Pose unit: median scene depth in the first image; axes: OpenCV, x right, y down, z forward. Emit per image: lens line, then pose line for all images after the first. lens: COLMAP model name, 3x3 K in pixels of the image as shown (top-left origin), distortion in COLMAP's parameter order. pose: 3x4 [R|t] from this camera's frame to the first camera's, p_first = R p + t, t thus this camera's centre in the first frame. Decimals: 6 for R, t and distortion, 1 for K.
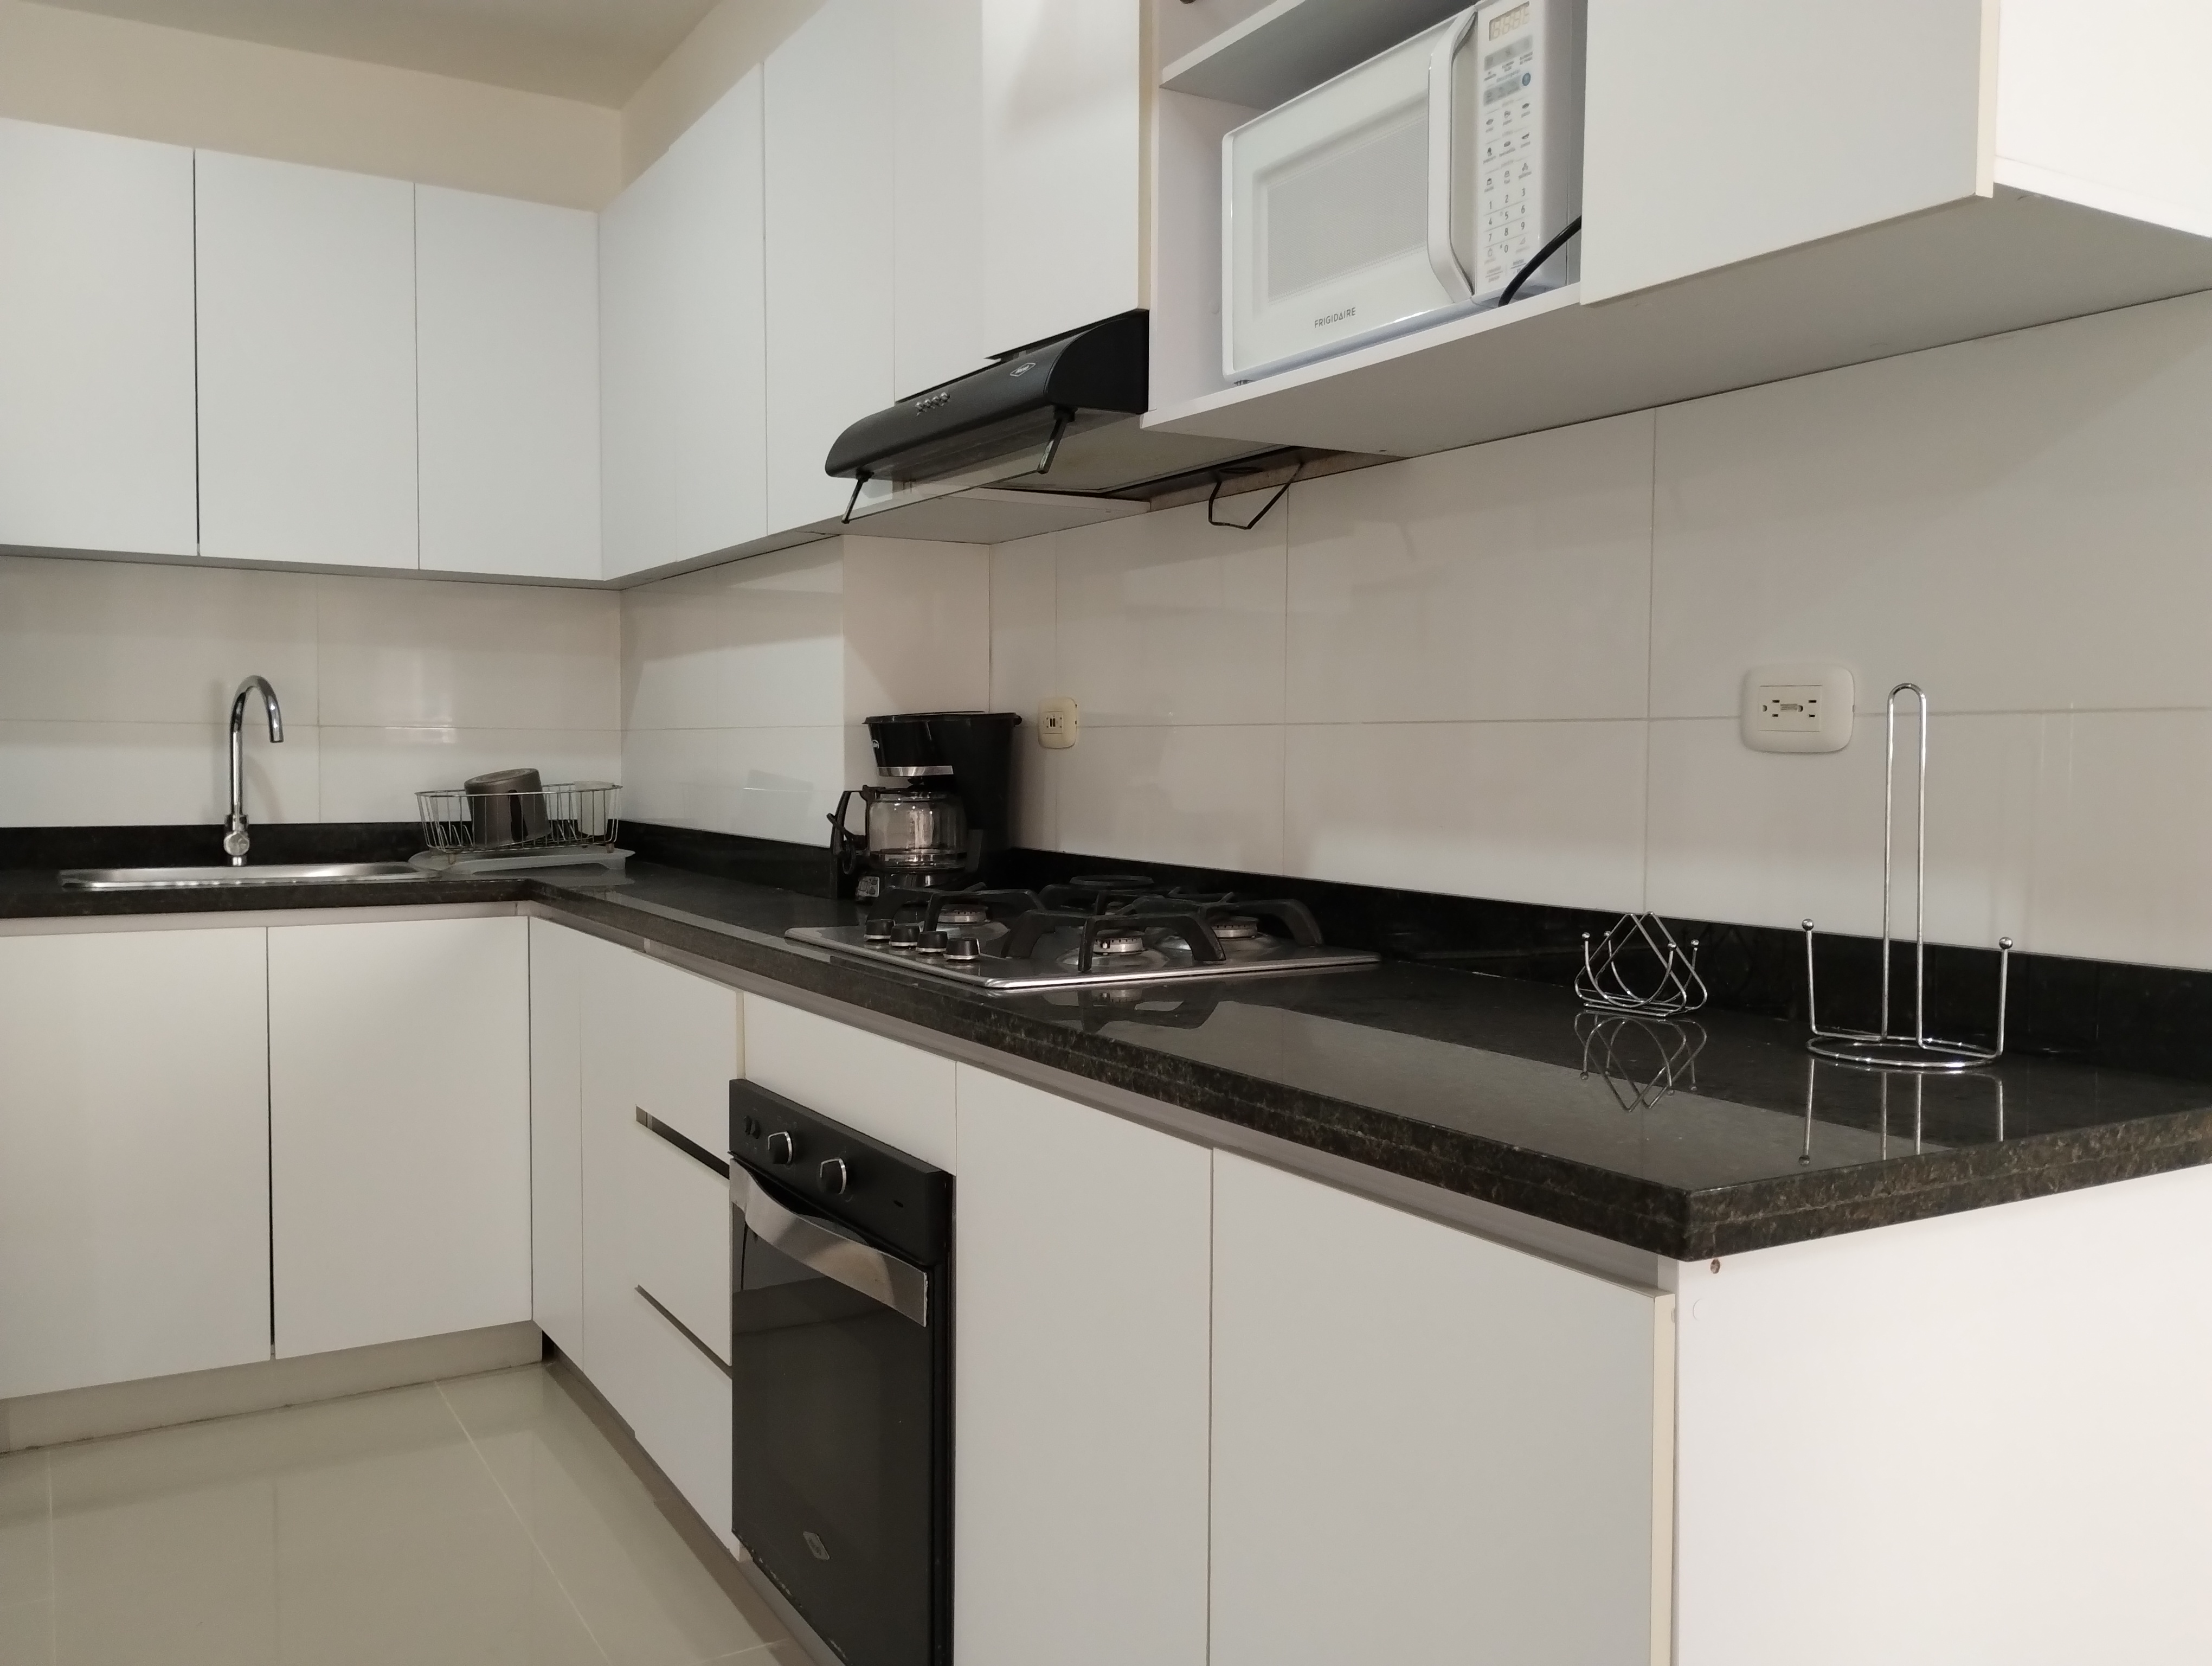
lens RADIAL K [[1809.7, 0, 1092.2], [0, 1809.7, 834.3], [0, 0, 1]] dist [0.065449, -0.078913]
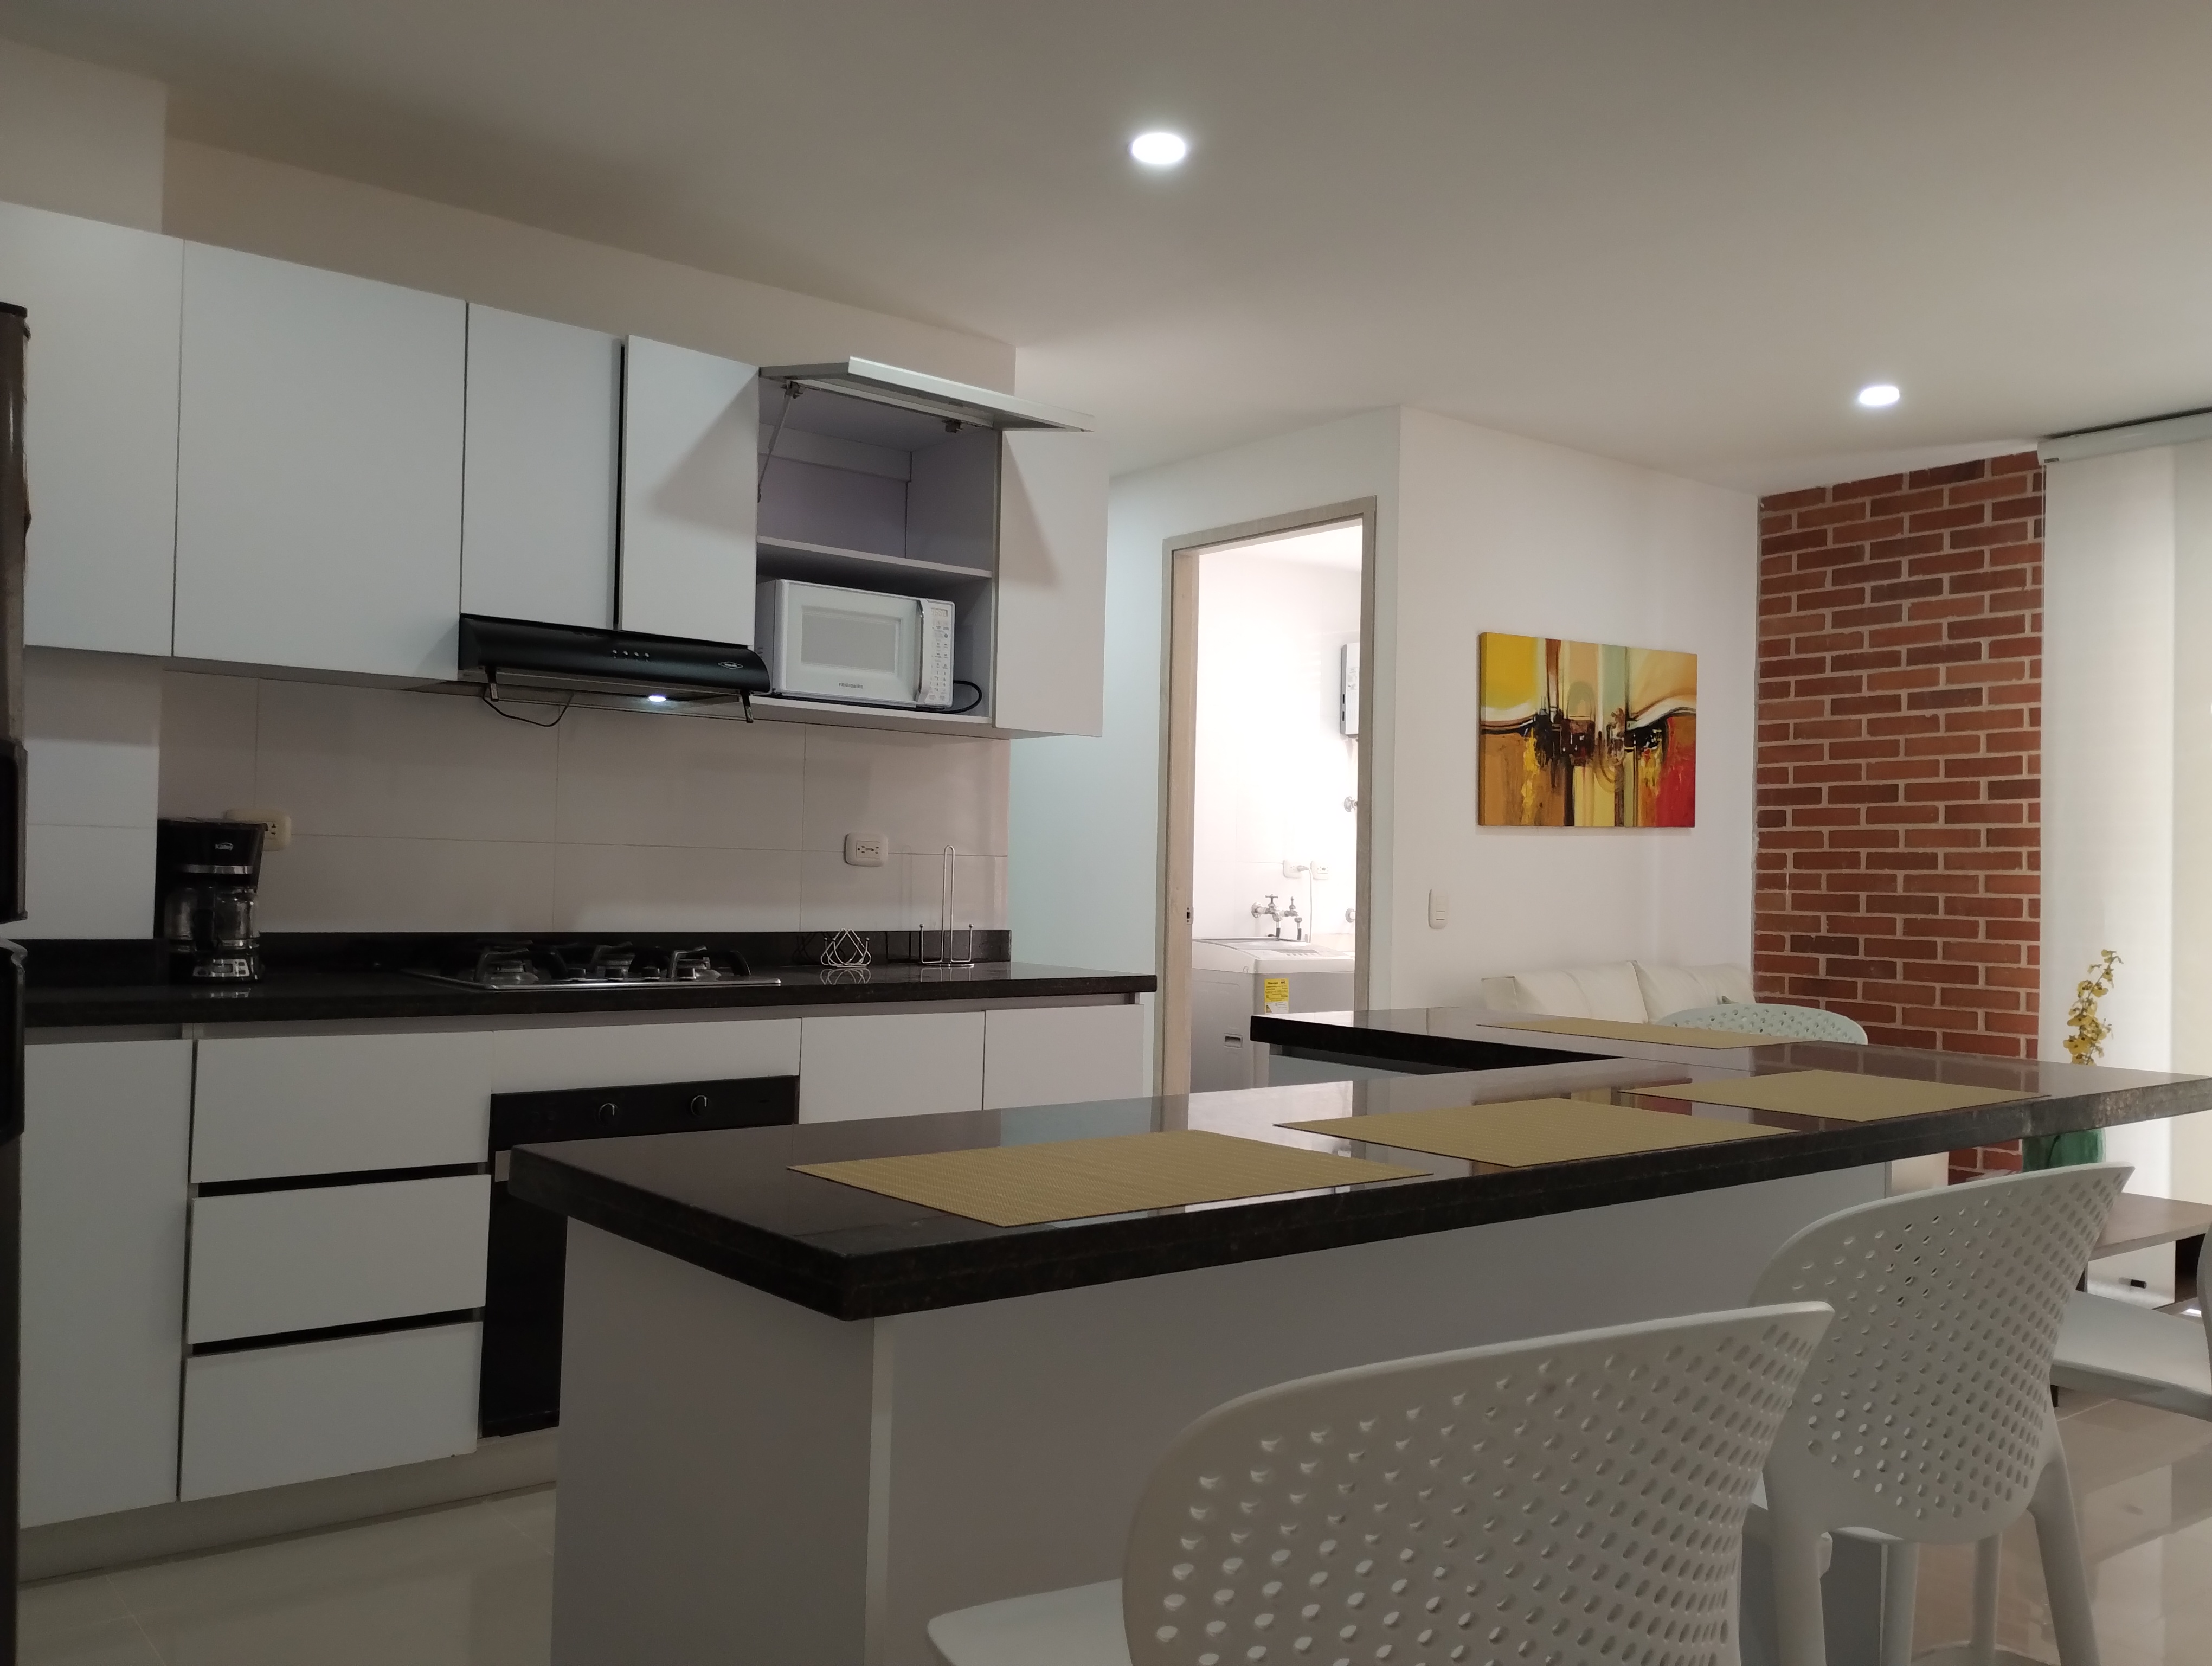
lens RADIAL K [[1809.7, 0, 1092.2], [0, 1809.7, 834.3], [0, 0, 1]] dist [0.065449, -0.078913]
pose [[-0.148014, 0.011563, 0.988918, -2.151548], [0.022649, 0.999709, -0.008300, -0.056857], [-0.988726, 0.021170, -0.148233, 0.984965]]
